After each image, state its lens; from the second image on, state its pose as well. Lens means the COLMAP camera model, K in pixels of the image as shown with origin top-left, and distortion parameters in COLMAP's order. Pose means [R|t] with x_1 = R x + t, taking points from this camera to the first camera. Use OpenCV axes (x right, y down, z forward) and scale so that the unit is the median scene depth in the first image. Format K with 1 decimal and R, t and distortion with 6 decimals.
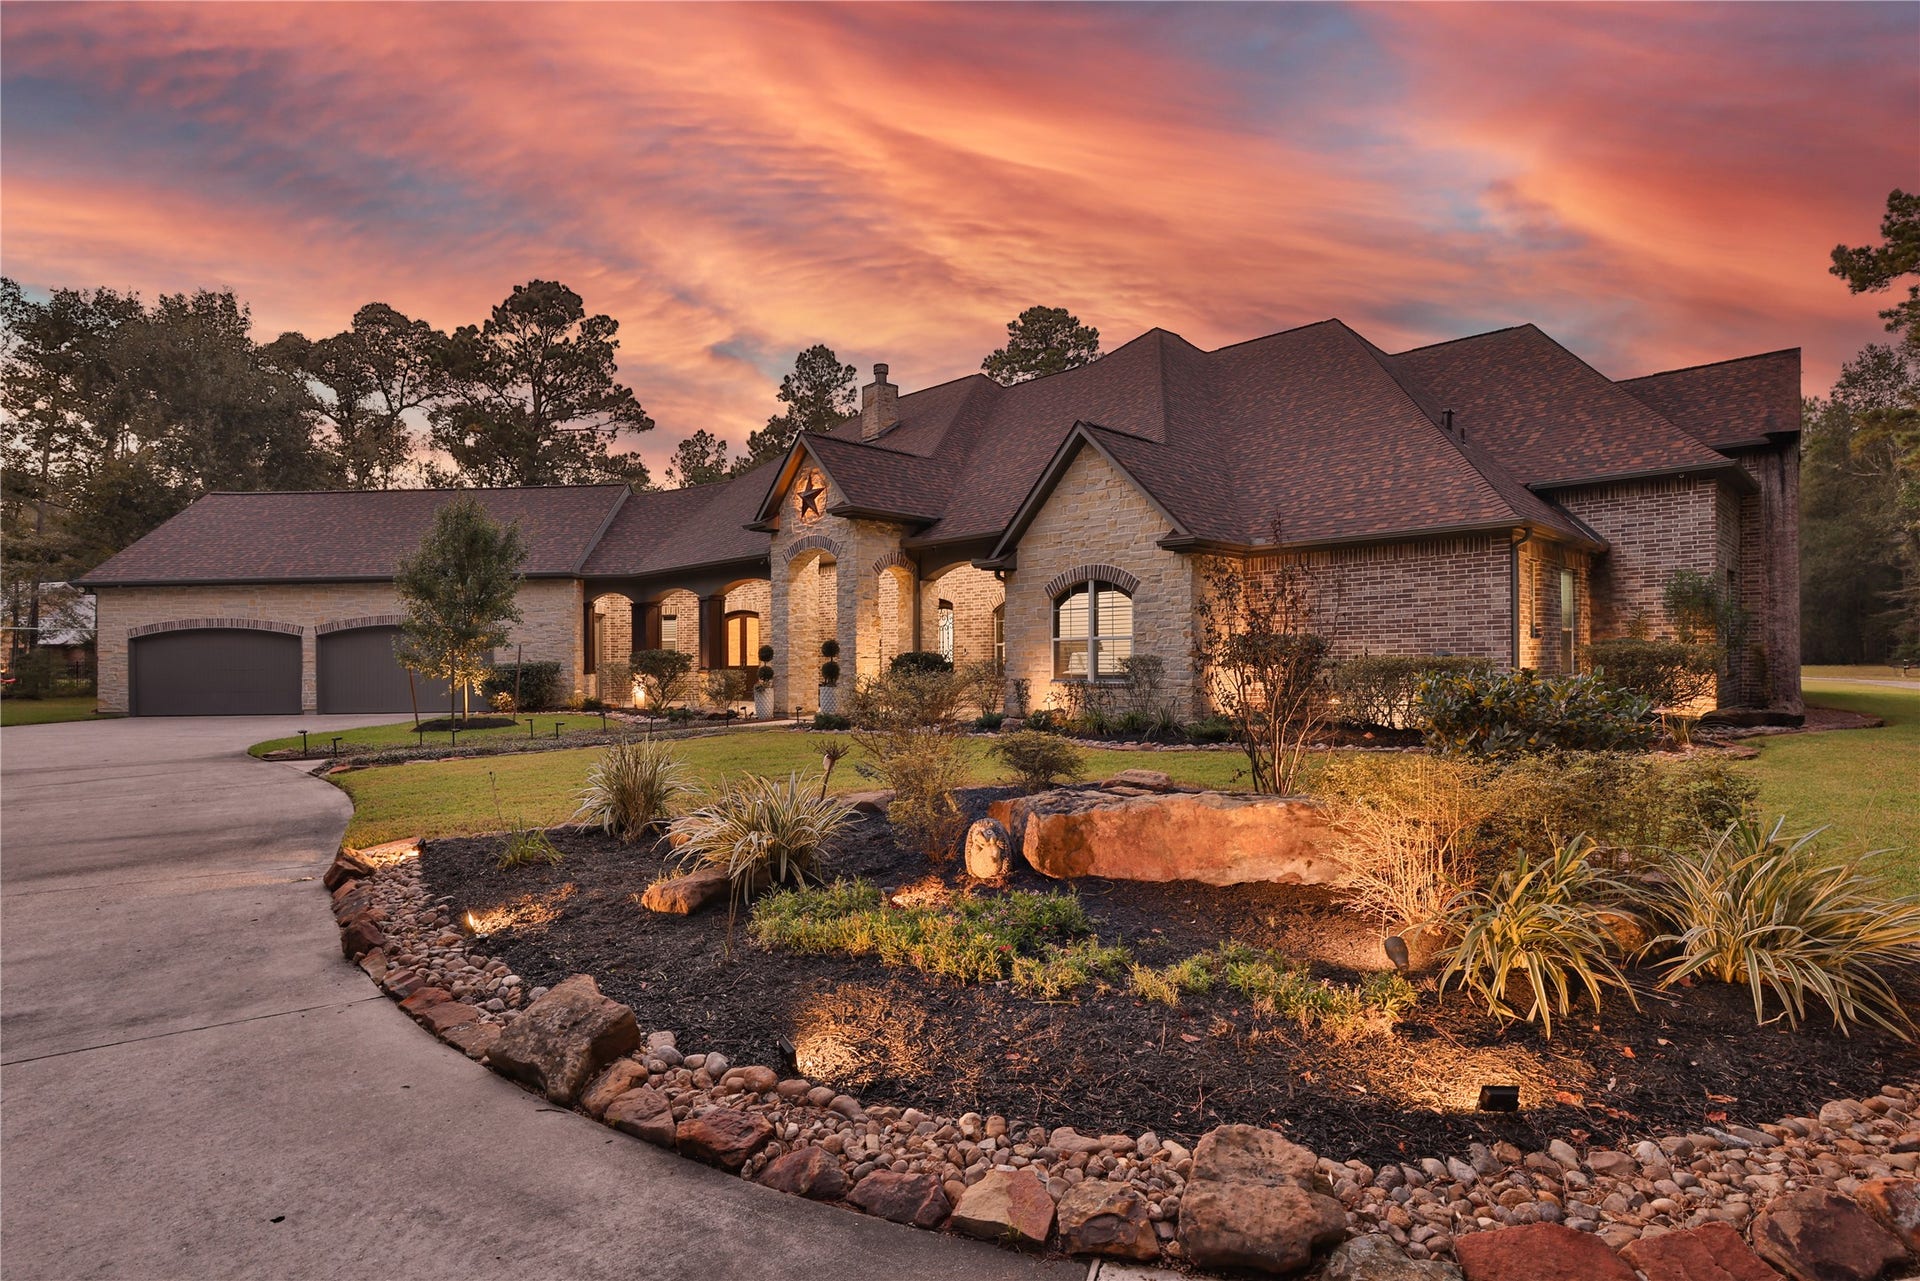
lens RADIAL K [[873.9, 0, 946.8], [0, 873.9, 641.9], [0, 0, 1]] dist [0.011276, -0.000092]
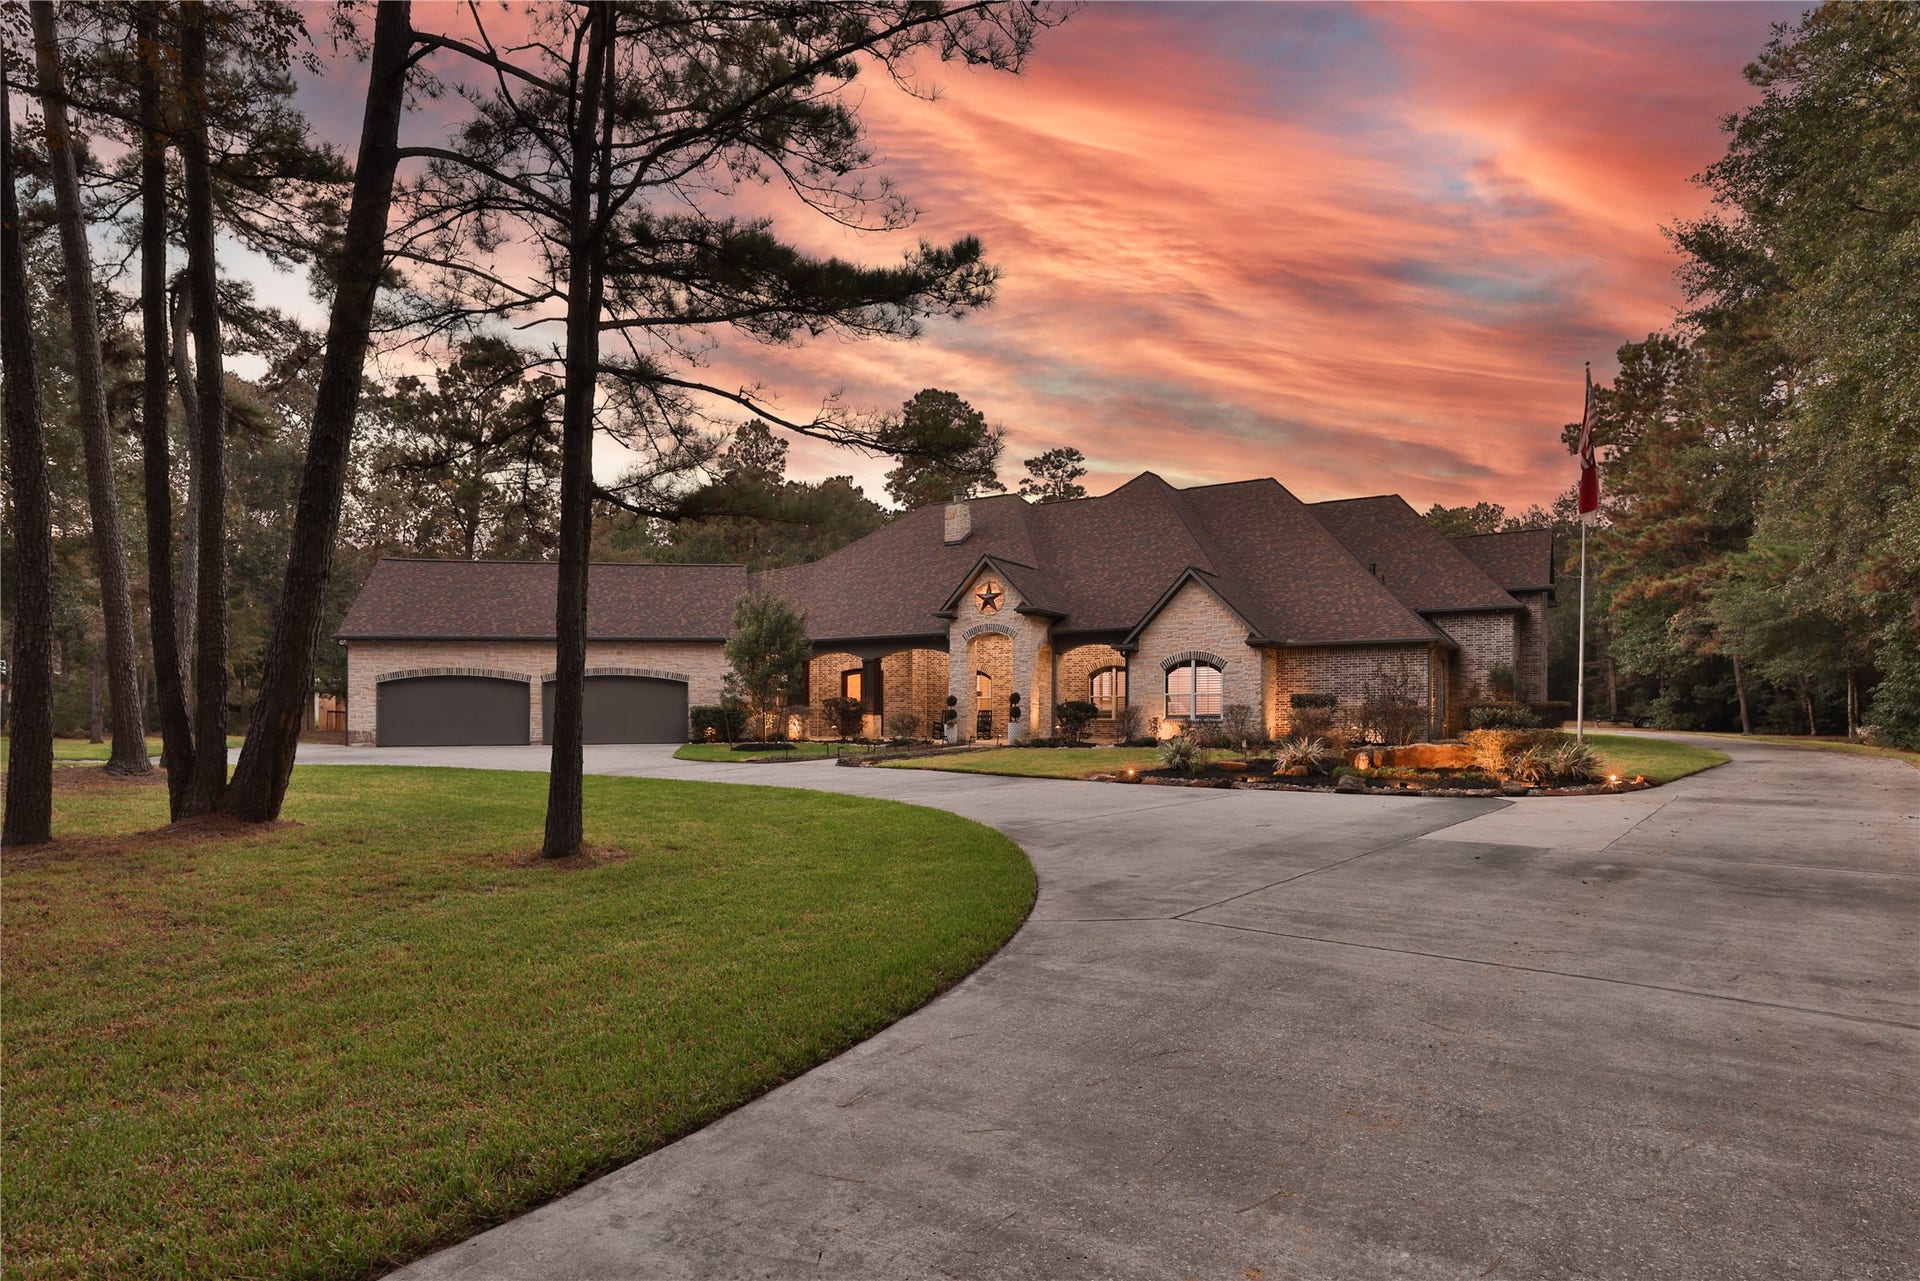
lens RADIAL K [[873.9, 0, 946.8], [0, 873.9, 641.9], [0, 0, 1]] dist [0.011276, -0.000092]
pose [[0.983230, 0.025010, 0.180647, -0.576490], [-0.014154, 0.998029, -0.061135, 0.004320], [-0.181820, 0.057553, 0.981646, -0.540970]]
